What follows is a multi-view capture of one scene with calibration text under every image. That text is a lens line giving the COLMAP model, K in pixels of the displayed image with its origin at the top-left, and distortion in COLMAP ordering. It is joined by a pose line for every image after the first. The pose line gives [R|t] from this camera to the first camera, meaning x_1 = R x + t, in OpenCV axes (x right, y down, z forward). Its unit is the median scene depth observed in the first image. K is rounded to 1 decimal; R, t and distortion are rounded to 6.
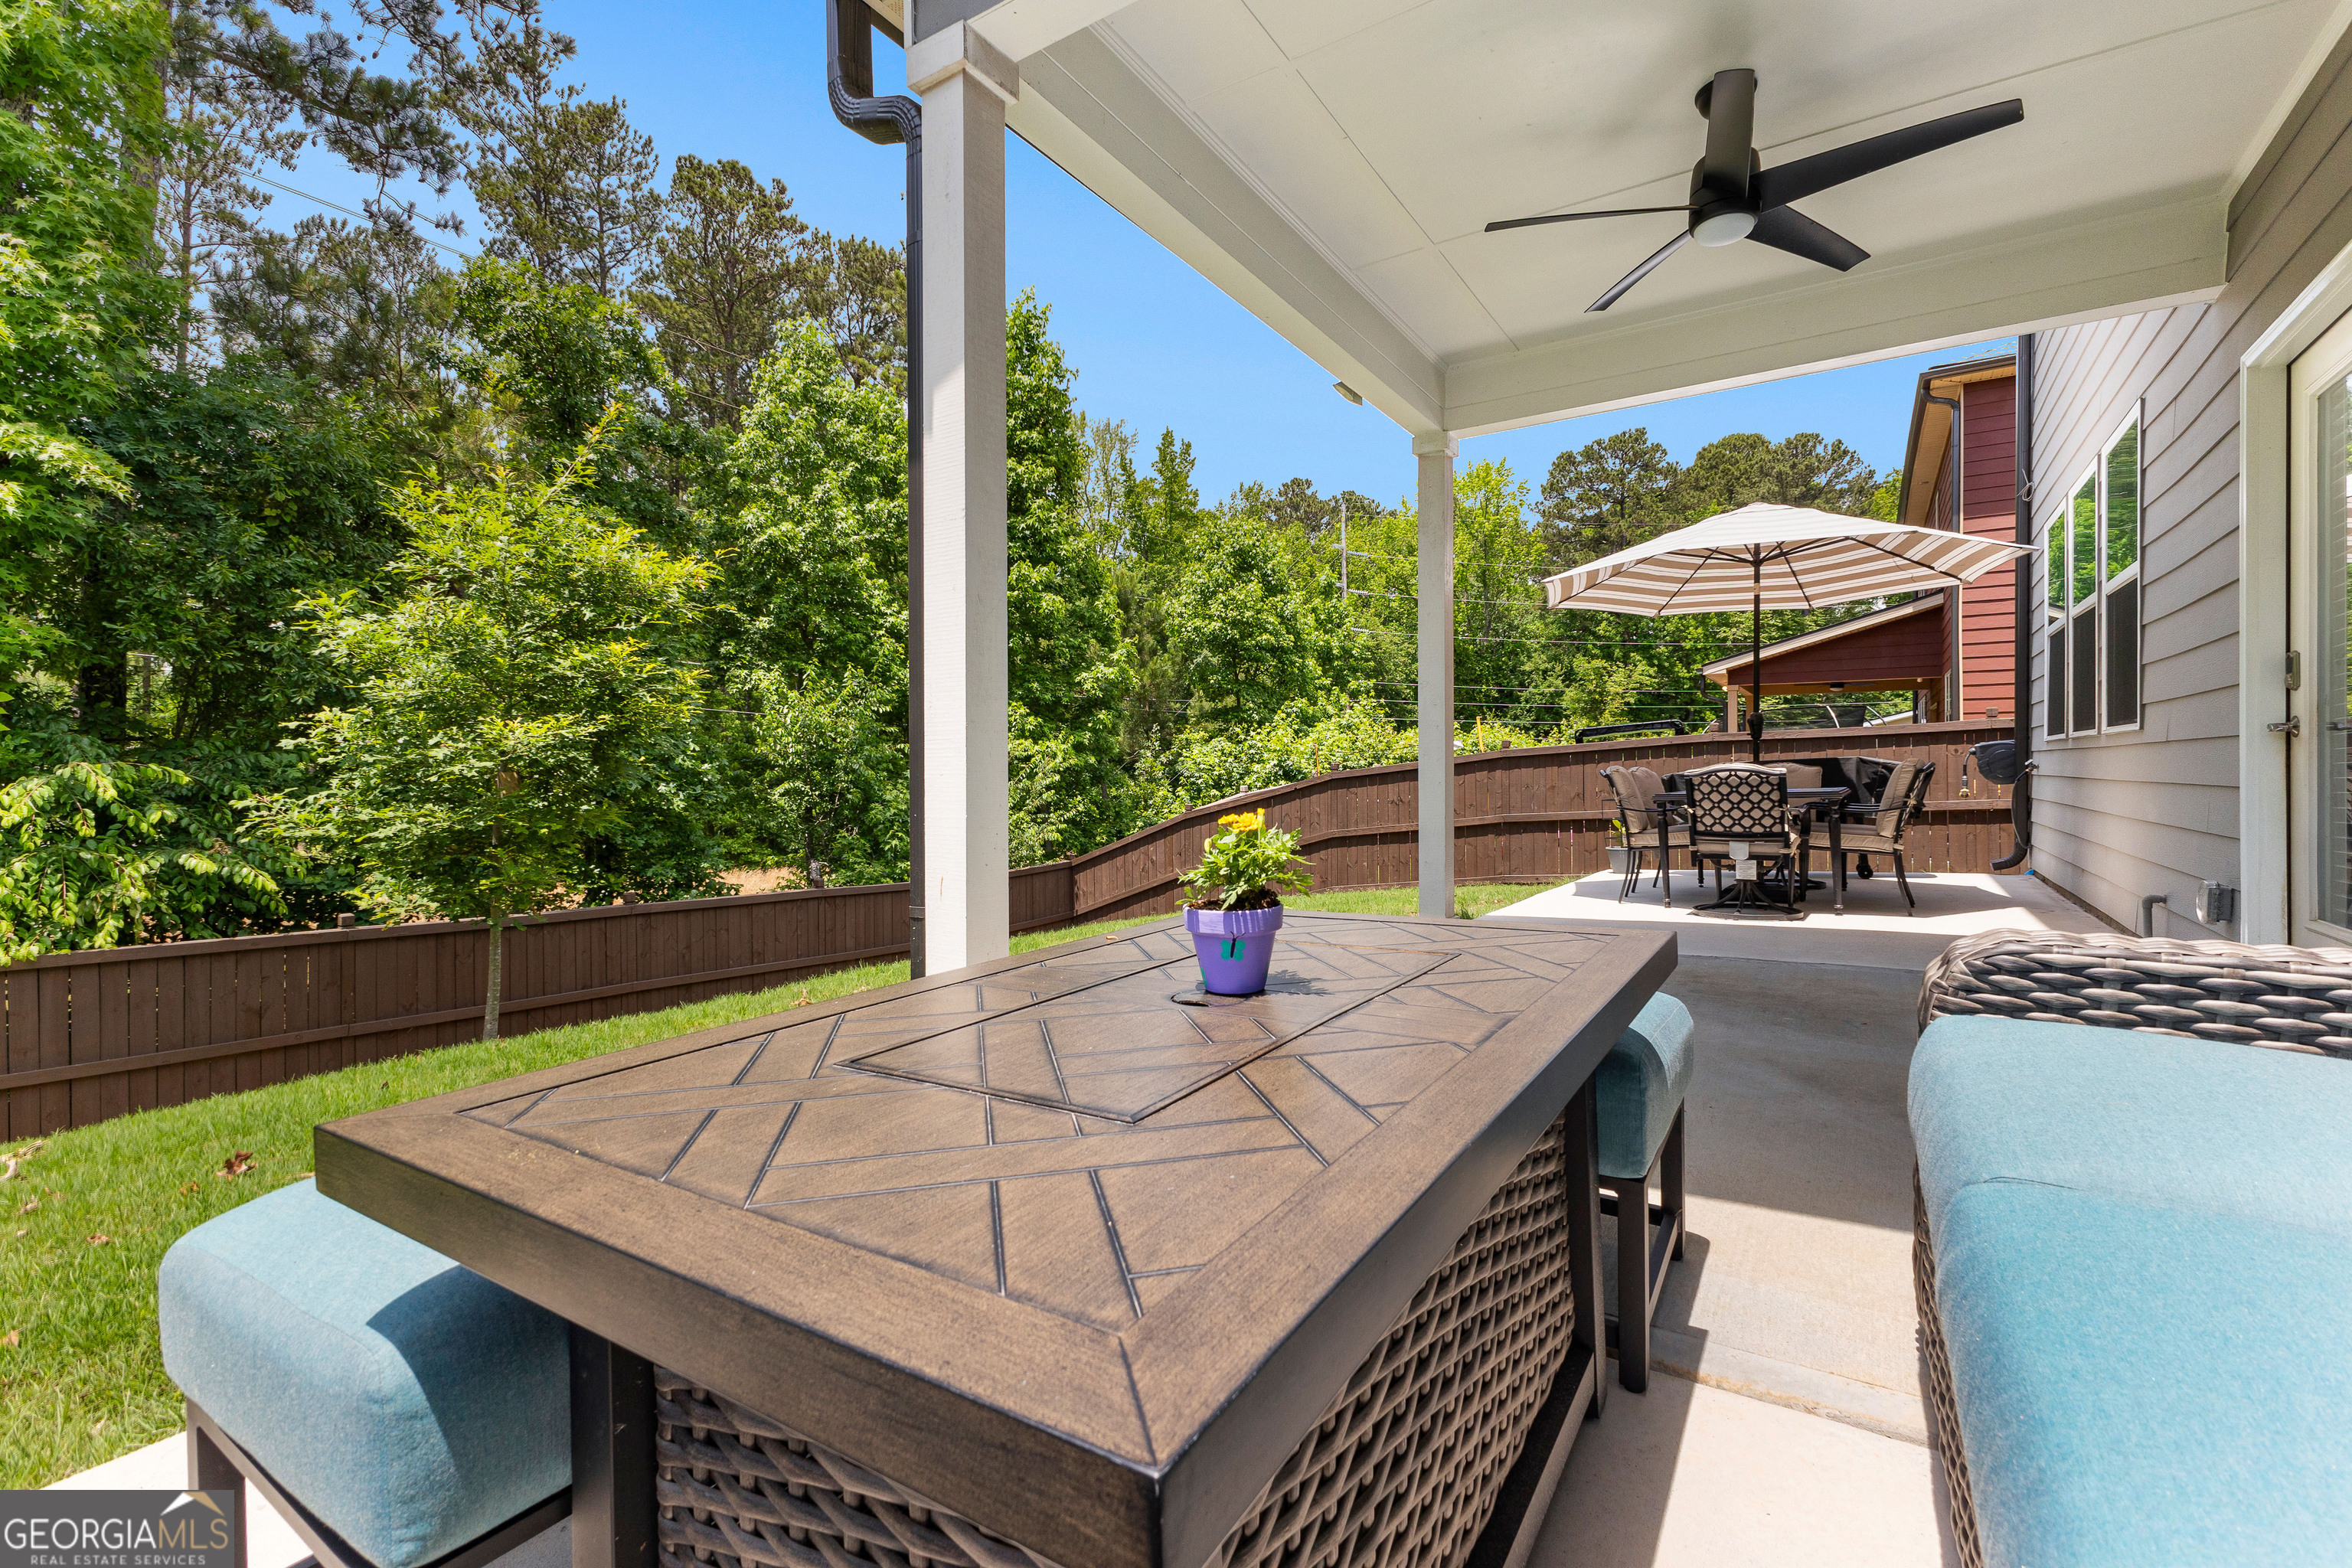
lens RADIAL K [[1042.8, 0, 1187.0], [0, 1042.8, 784.6], [0, 0, 1]] dist [0.008104, -0.002422]
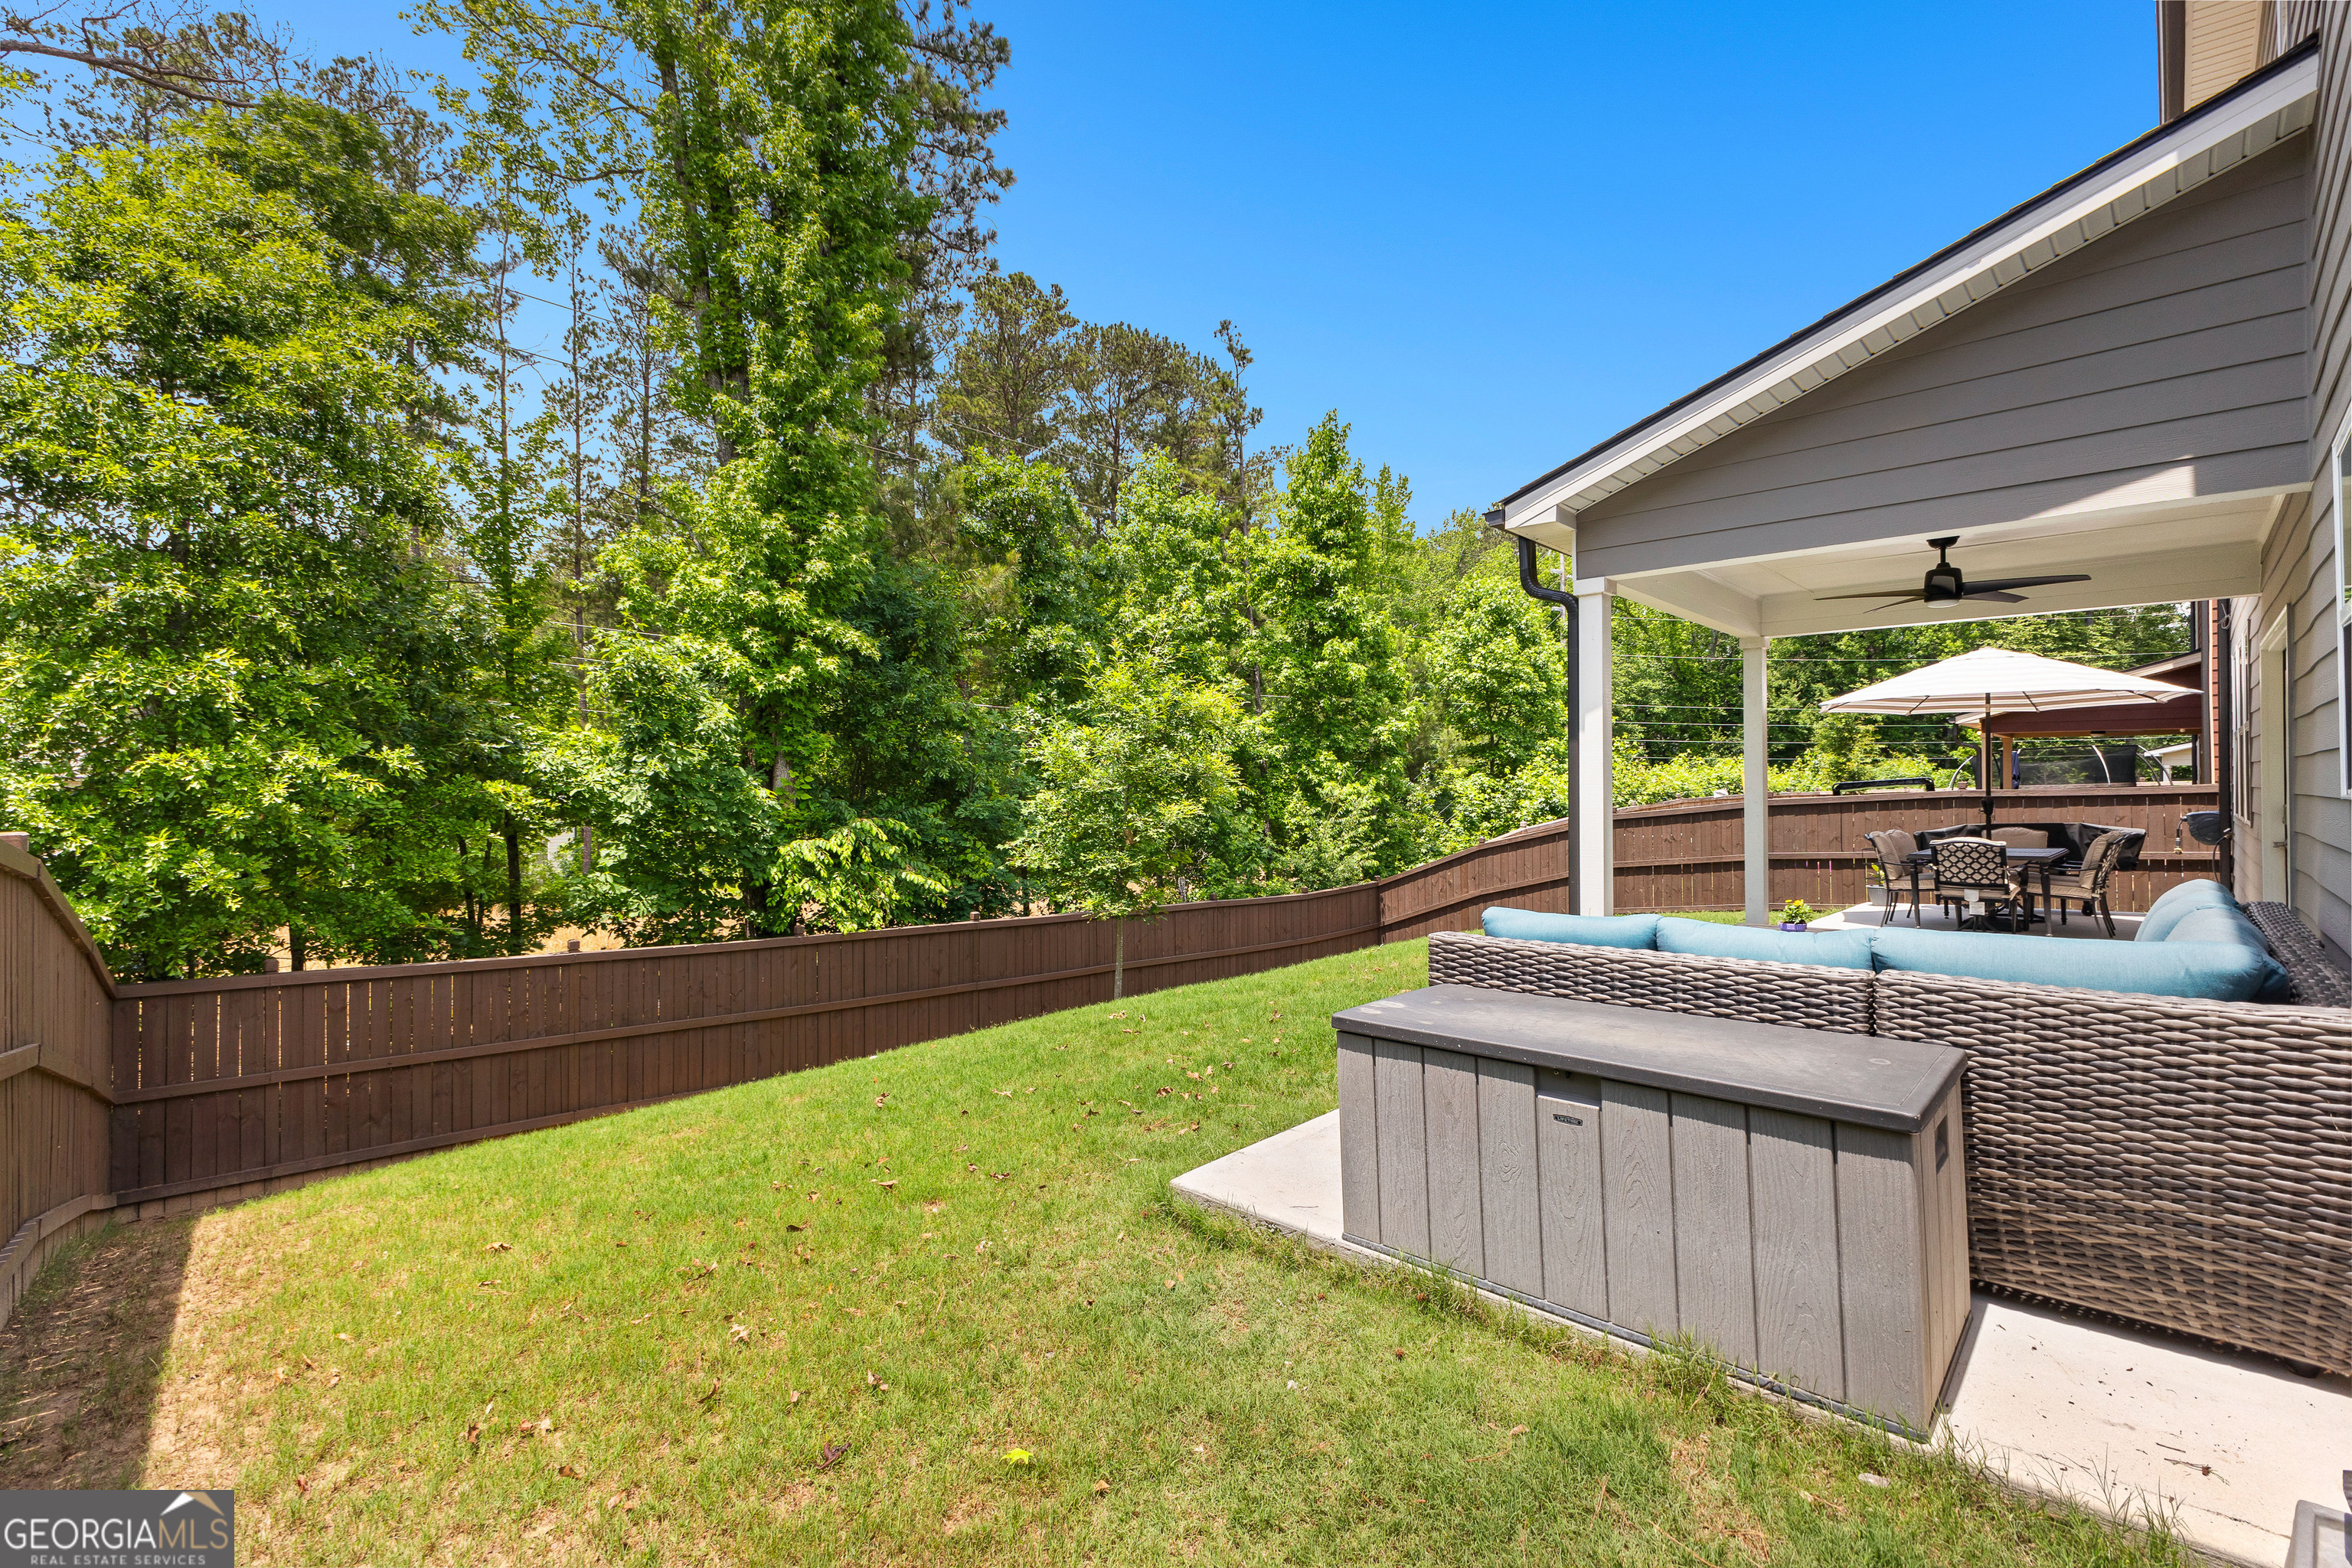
lens RADIAL K [[1042.8, 0, 1161.2], [0, 1042.8, 779.7], [0, 0, 1]] dist [0.008104, -0.002422]
pose [[0.980568, 0.000675, -0.196181, -0.112128], [-0.003488, 0.999896, -0.013994, -0.027274], [0.196151, 0.014407, 0.980468, -0.248391]]
